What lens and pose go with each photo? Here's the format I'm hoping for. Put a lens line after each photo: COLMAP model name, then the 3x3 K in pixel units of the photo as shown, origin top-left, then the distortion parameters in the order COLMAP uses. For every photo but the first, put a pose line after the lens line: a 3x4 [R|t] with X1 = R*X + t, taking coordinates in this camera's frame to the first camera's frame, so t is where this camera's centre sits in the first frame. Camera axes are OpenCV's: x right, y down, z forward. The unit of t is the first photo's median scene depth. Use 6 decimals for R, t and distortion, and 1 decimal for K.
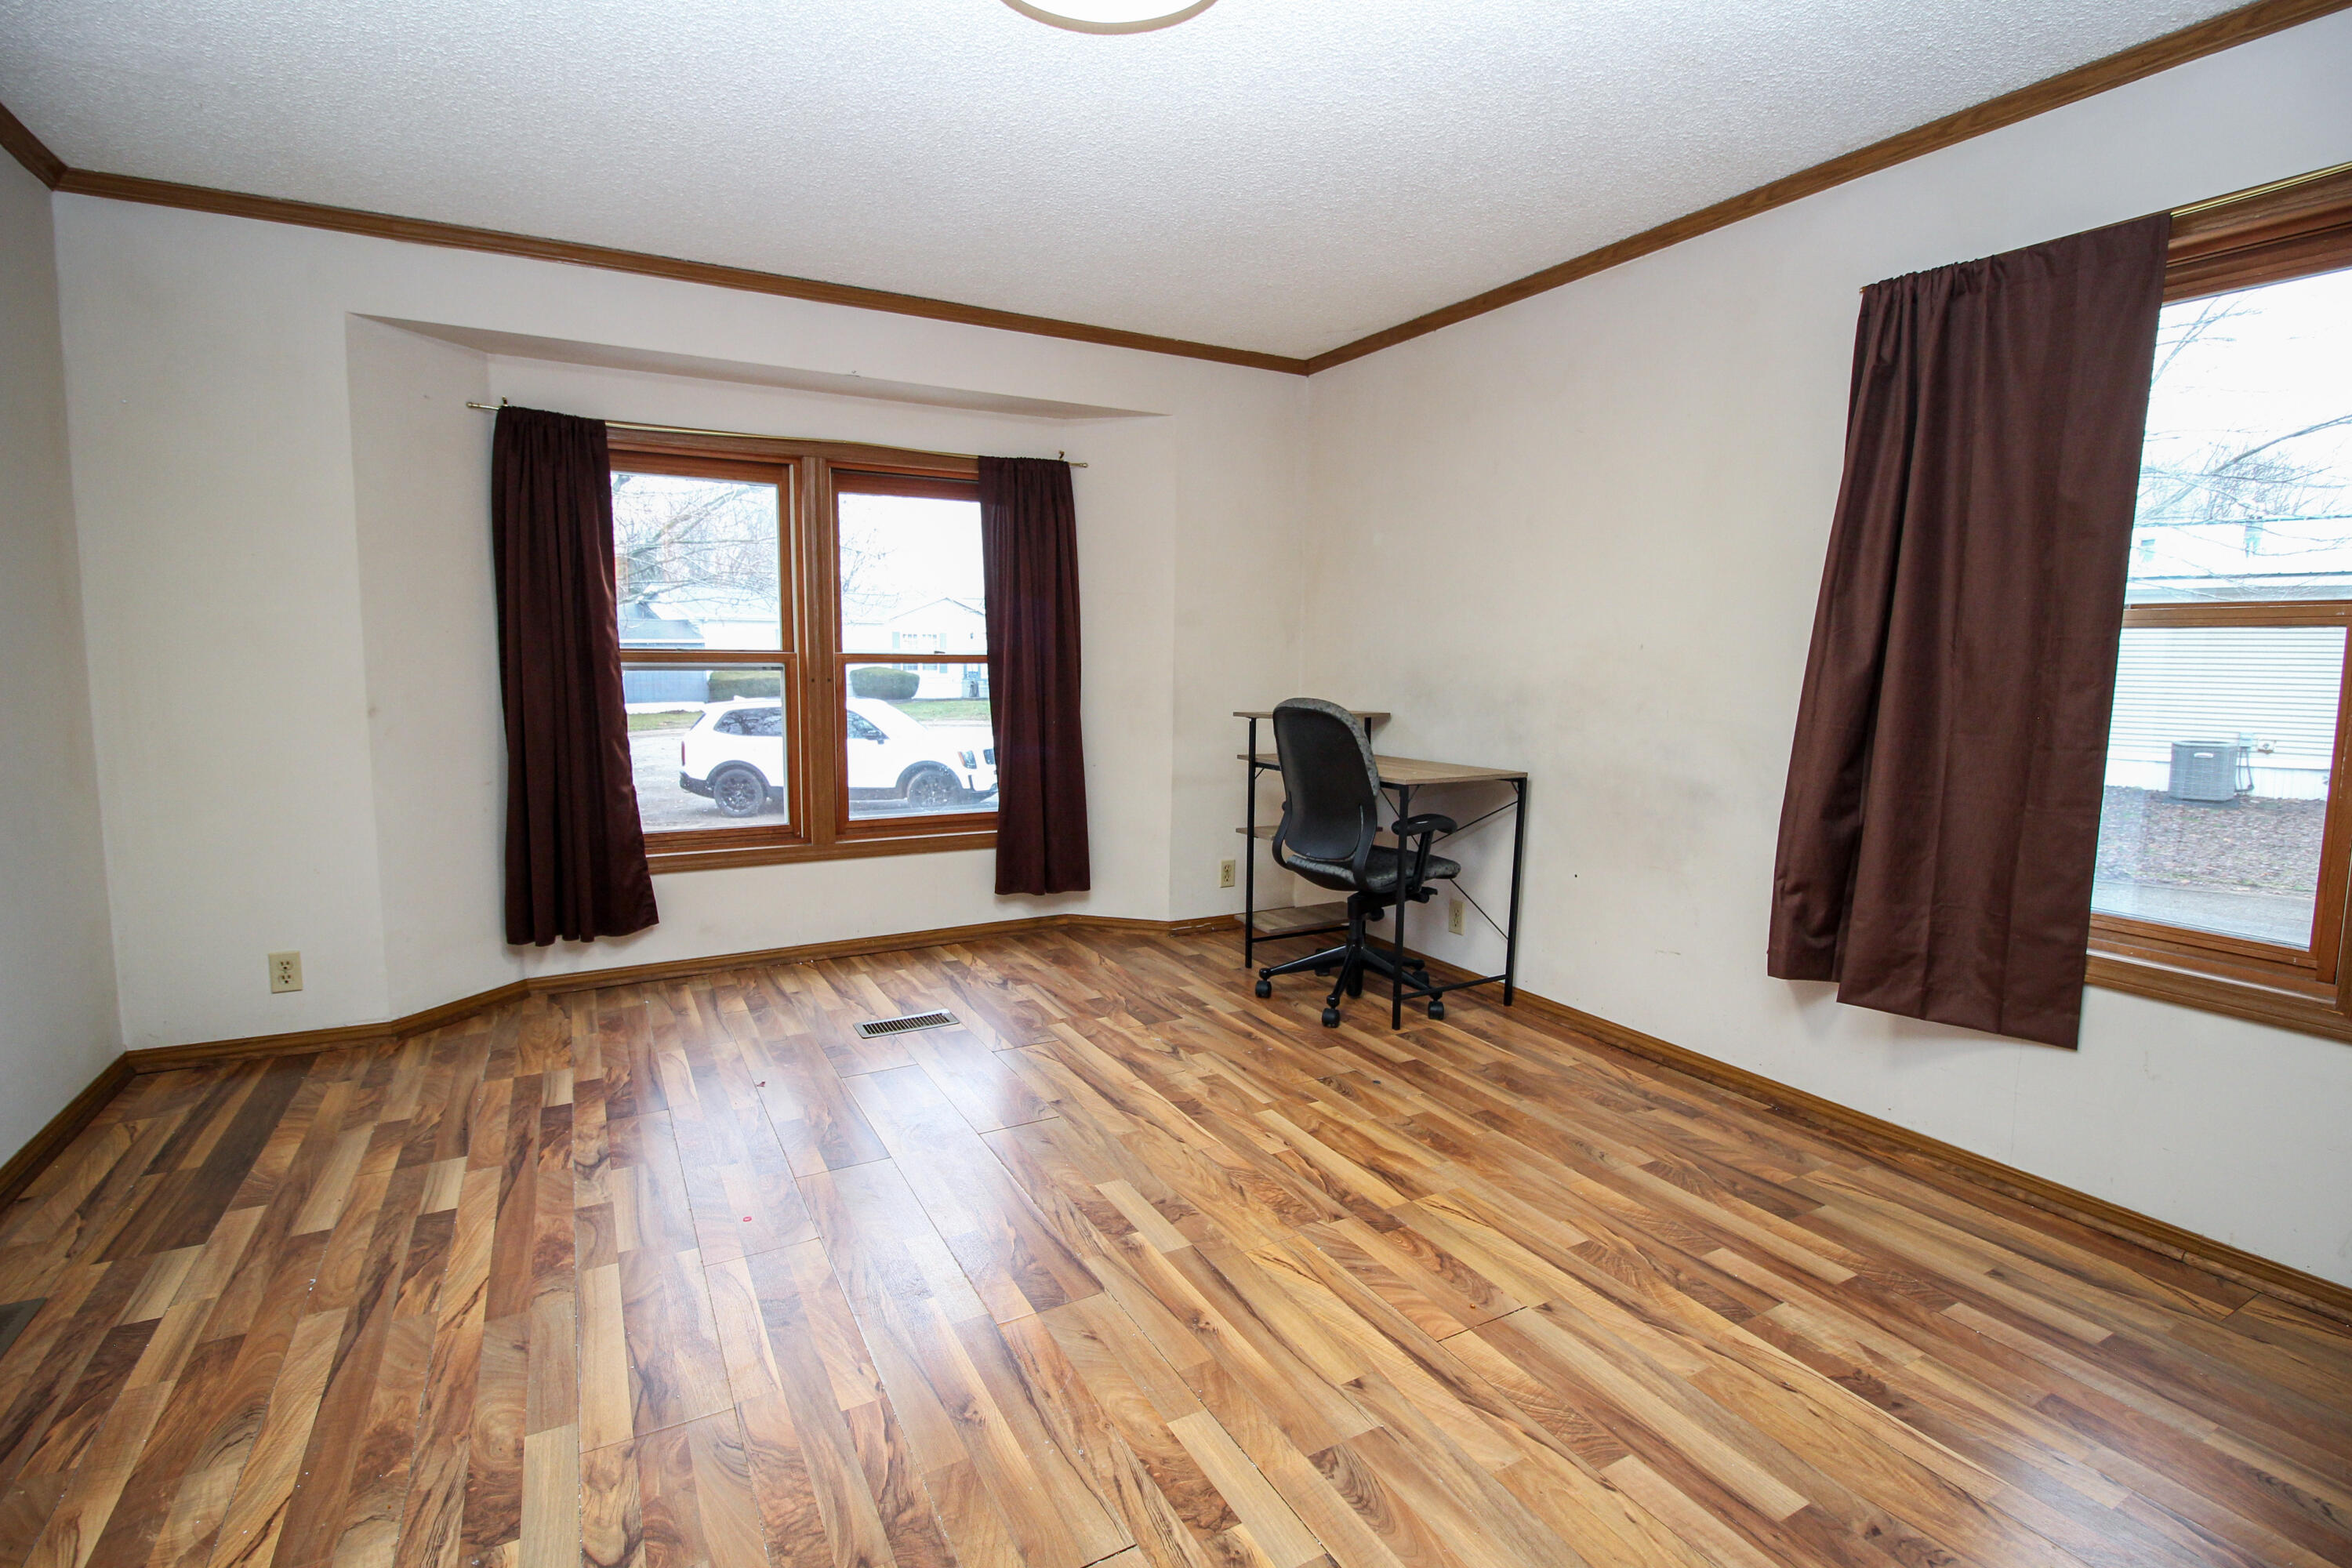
lens RADIAL K [[1091.7, 0, 1181.0], [0, 1091.7, 771.0], [0, 0, 1]] dist [0.003741, -0.013539]
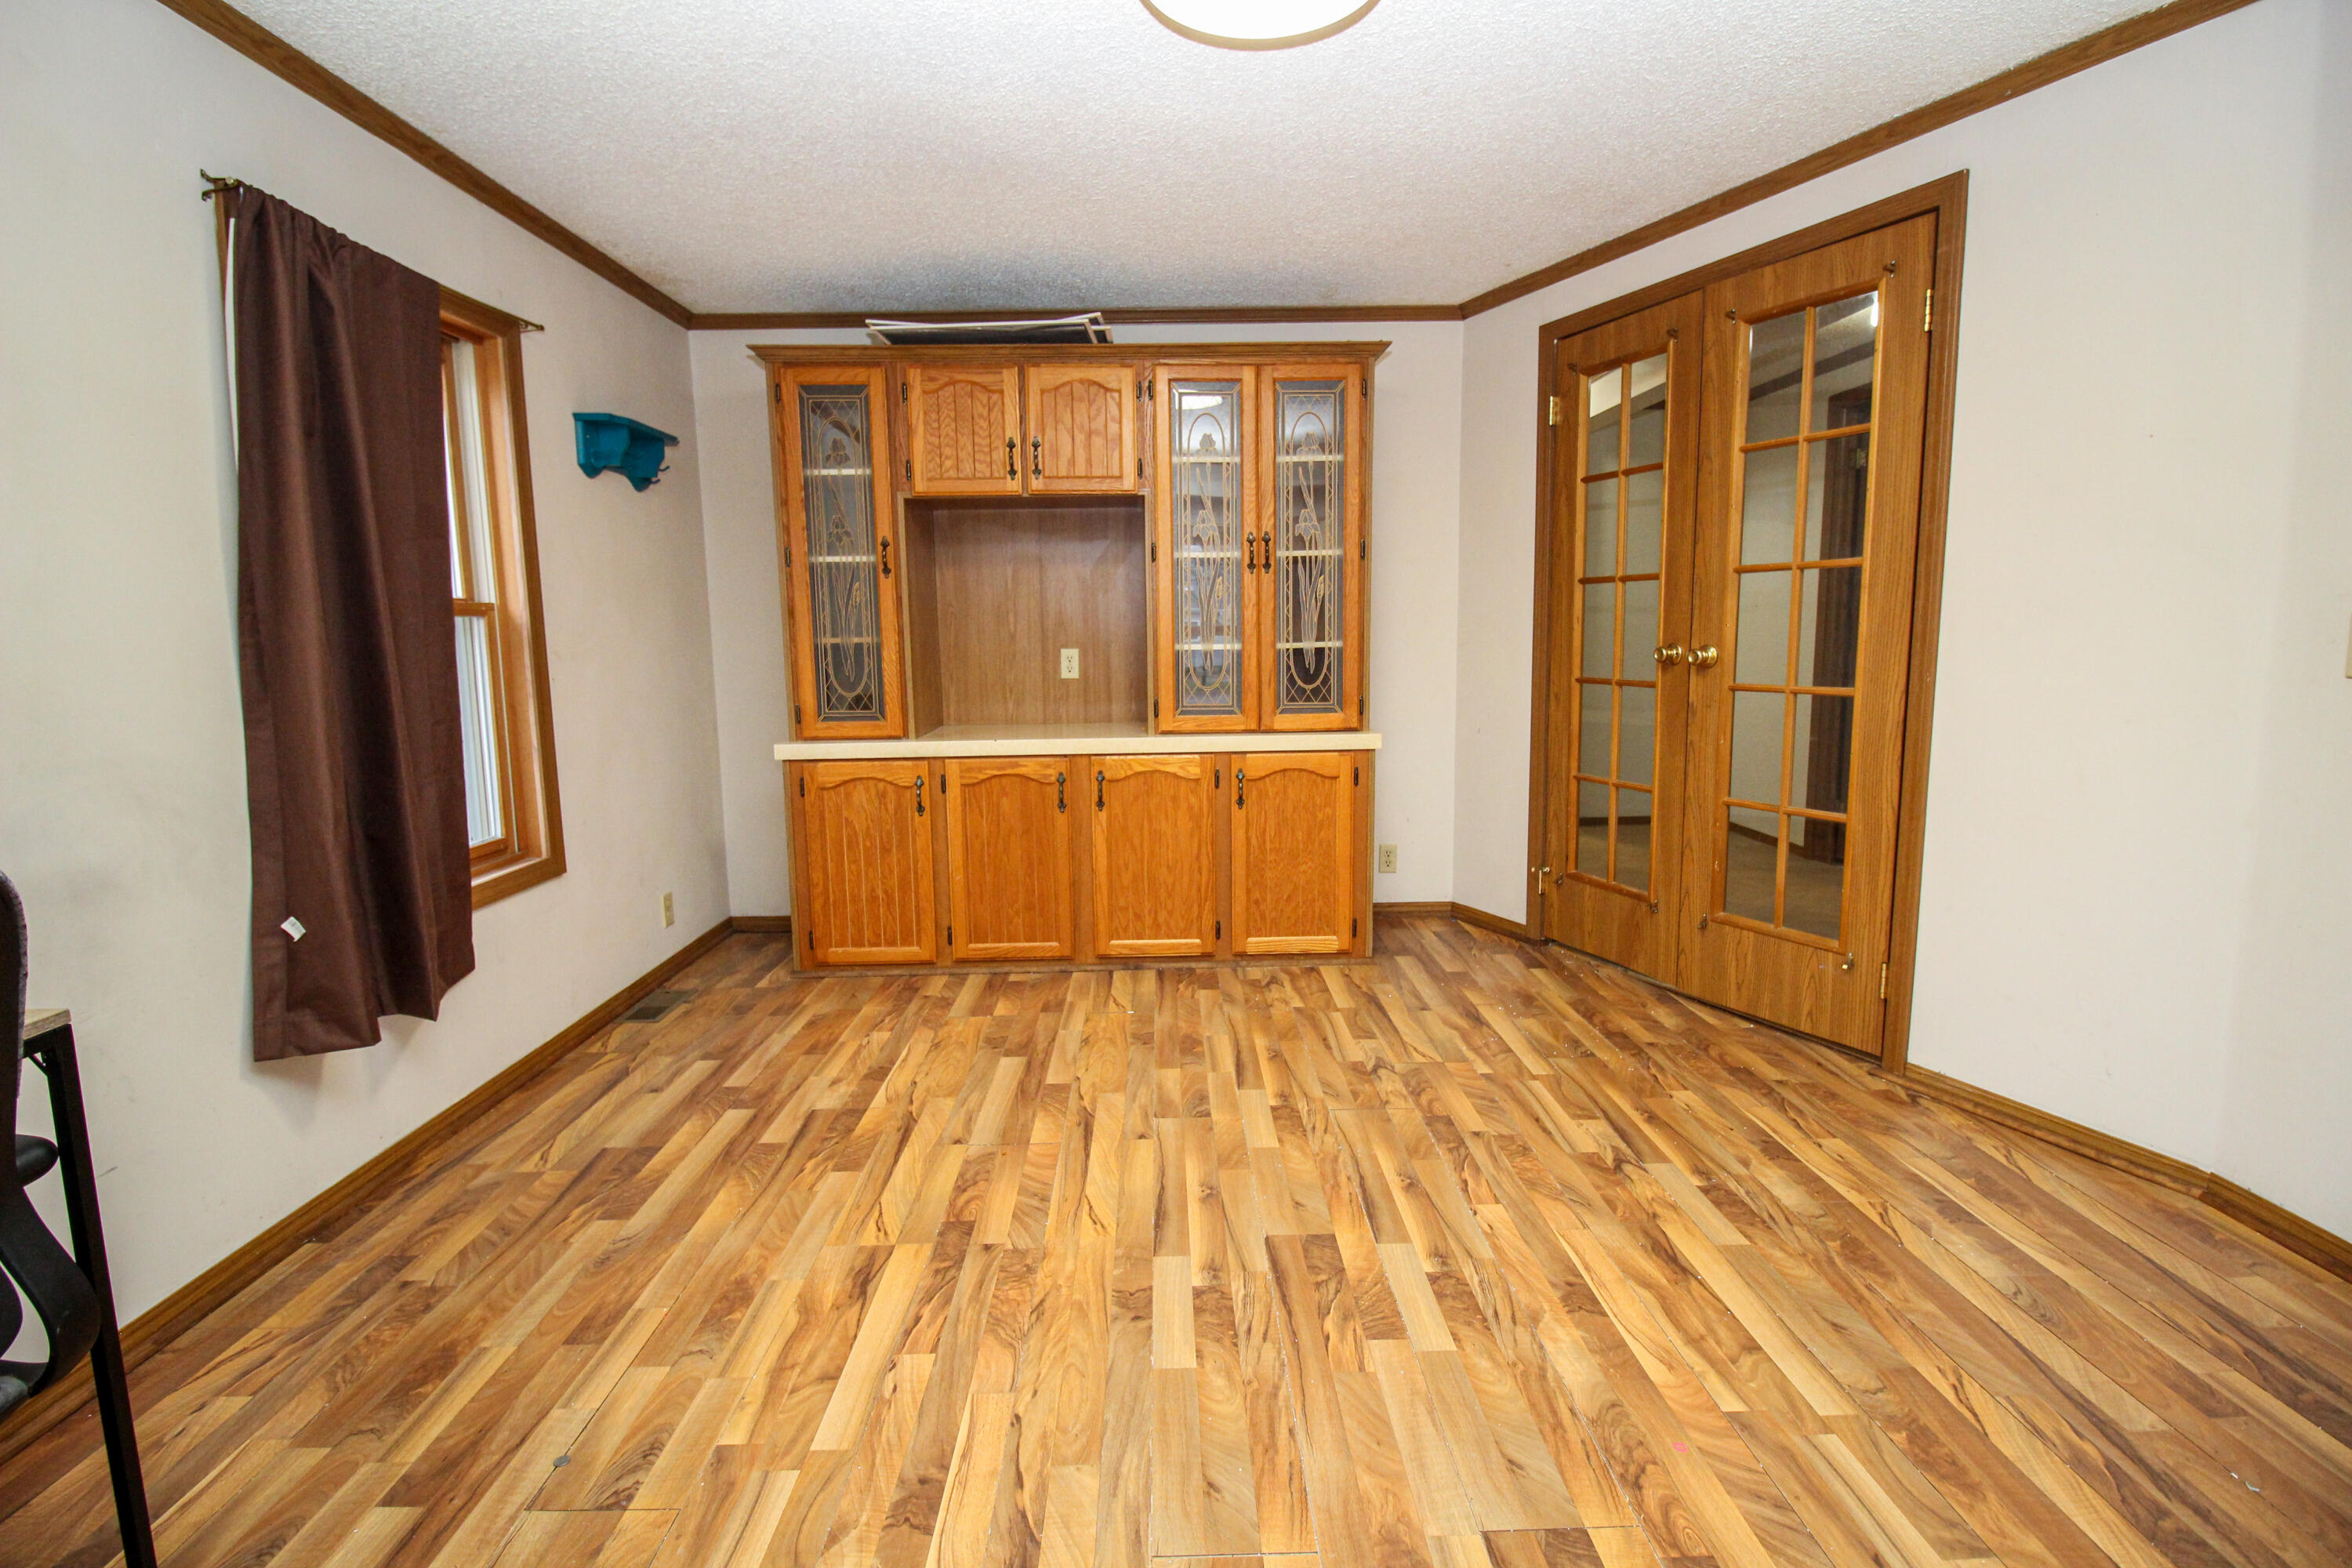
lens RADIAL K [[1091.7, 0, 1181.0], [0, 1091.7, 771.0], [0, 0, 1]] dist [0.003741, -0.013539]
pose [[-0.884414, -0.057851, 0.463104, -0.417190], [0.057461, 0.971240, 0.231066, -0.192866], [-0.463152, 0.230968, -0.855654, 1.662701]]
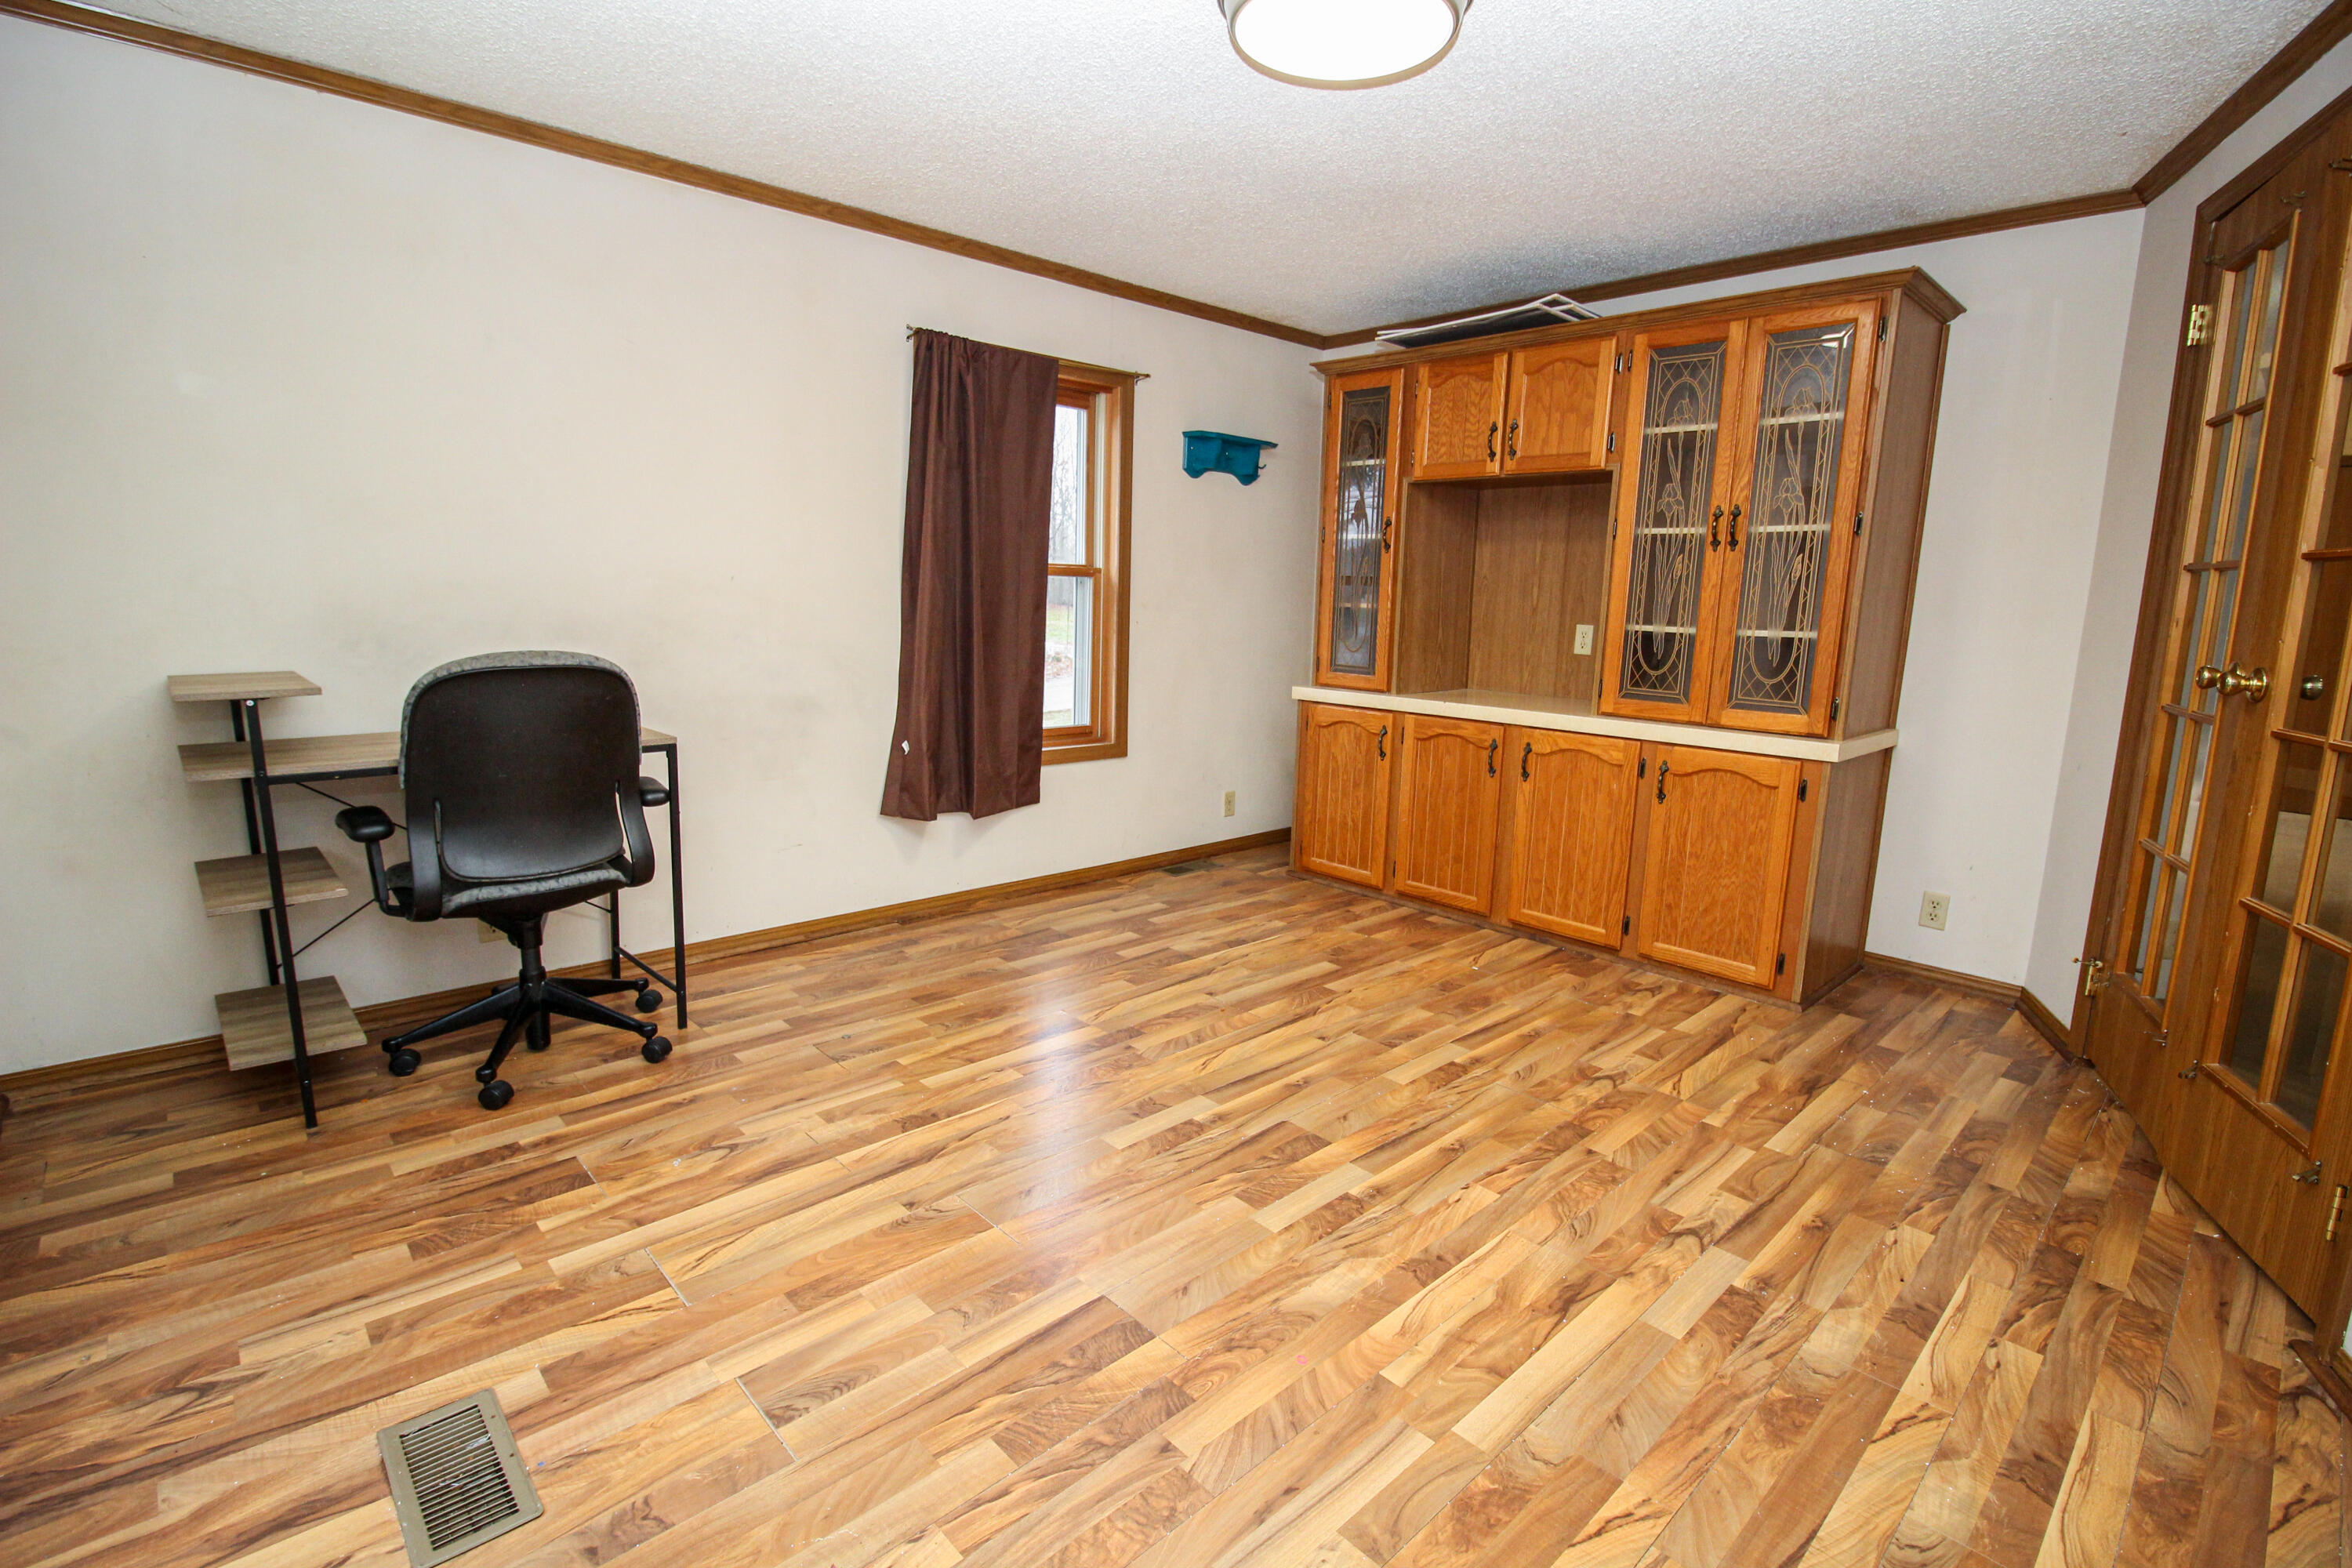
lens RADIAL K [[1091.7, 0, 1181.0], [0, 1091.7, 771.0], [0, 0, 1]] dist [0.003741, -0.013539]
pose [[-0.244713, -0.173972, 0.953860, -1.046915], [0.076720, 0.977213, 0.197913, -0.153577], [-0.966555, 0.121612, -0.225790, 1.216935]]
